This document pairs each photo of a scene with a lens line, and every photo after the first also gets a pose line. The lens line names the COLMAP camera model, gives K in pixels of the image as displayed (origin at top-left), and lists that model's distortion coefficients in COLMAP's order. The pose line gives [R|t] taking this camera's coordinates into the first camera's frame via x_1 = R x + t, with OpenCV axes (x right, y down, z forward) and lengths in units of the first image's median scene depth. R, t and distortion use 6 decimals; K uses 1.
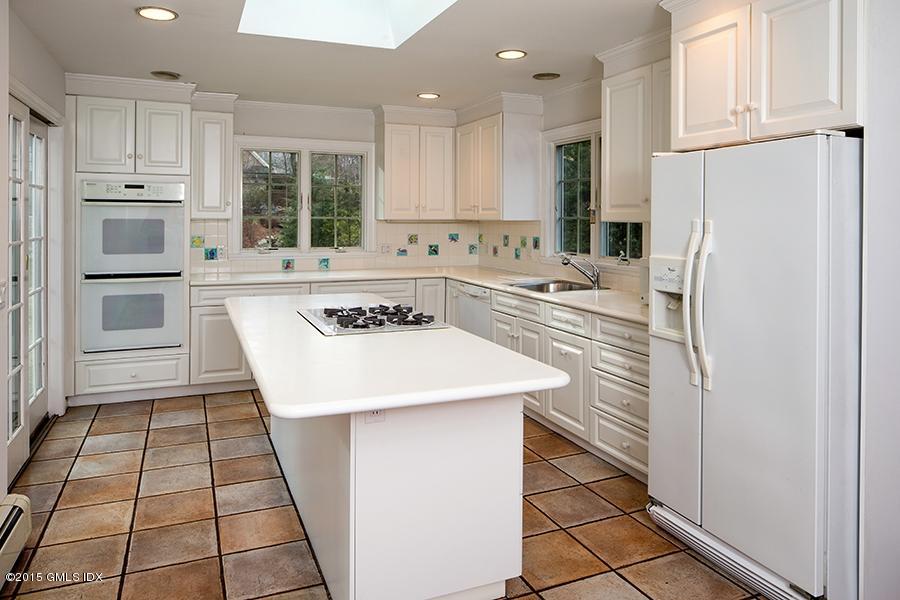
lens RADIAL K [[628.5, 0, 447.7], [0, 628.5, 210.0], [0, 0, 1]] dist [-0.004560, 0.000900]
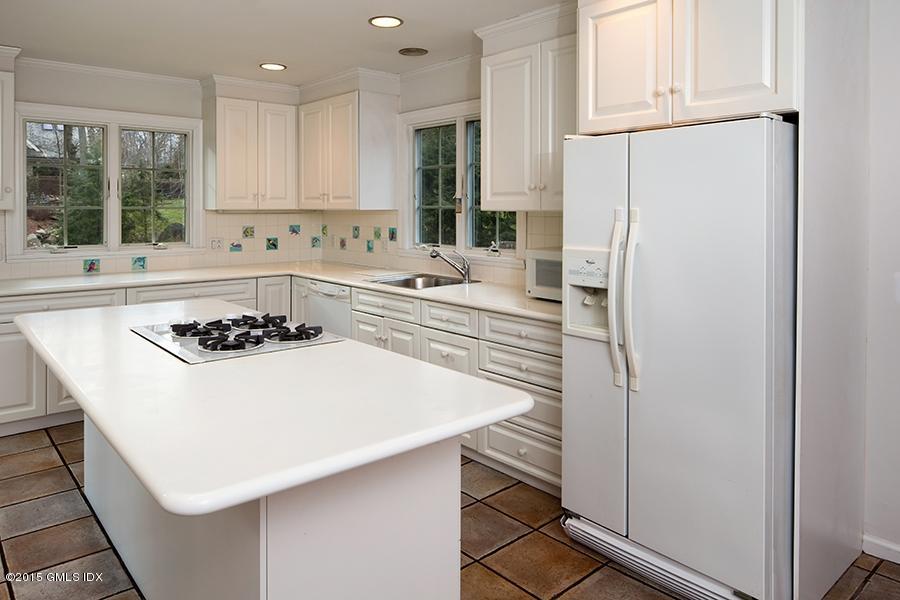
lens RADIAL K [[628.5, 0, 447.7], [0, 628.5, 210.0], [0, 0, 1]] dist [-0.004560, 0.000900]
pose [[0.953014, -0.004032, 0.302898, -0.086454], [-0.000794, 0.999875, 0.015809, 0.002879], [-0.302924, -0.015306, 0.952892, 0.133462]]
